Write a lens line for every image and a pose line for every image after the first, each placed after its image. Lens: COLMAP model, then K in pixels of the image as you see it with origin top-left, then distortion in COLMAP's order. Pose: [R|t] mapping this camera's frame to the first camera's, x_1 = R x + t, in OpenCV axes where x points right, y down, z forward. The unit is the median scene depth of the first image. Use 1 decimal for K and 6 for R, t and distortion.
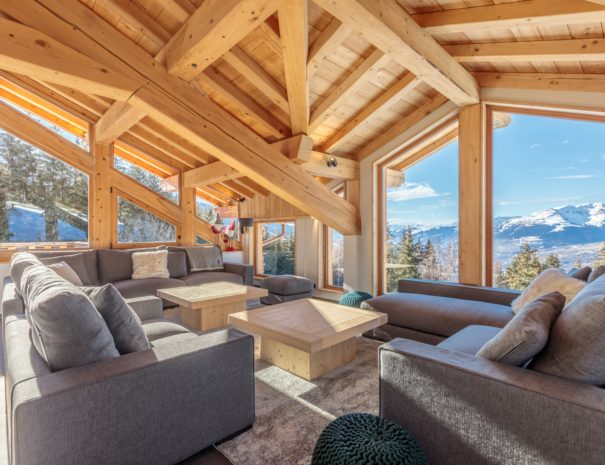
lens RADIAL K [[314.2, 0, 308.6], [0, 314.2, 234.9], [0, 0, 1]] dist [0.002202, 0.001091]
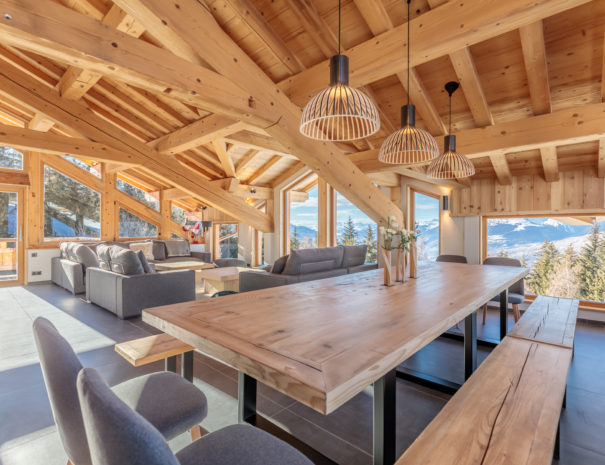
lens RADIAL K [[314.2, 0, 308.6], [0, 314.2, 234.9], [0, 0, 1]] dist [0.002202, 0.001091]
pose [[0.997466, 0.001911, 0.071117, 0.226929], [-0.002302, 0.999983, 0.005423, 0.002609], [-0.071105, -0.005573, 0.997453, -0.658631]]
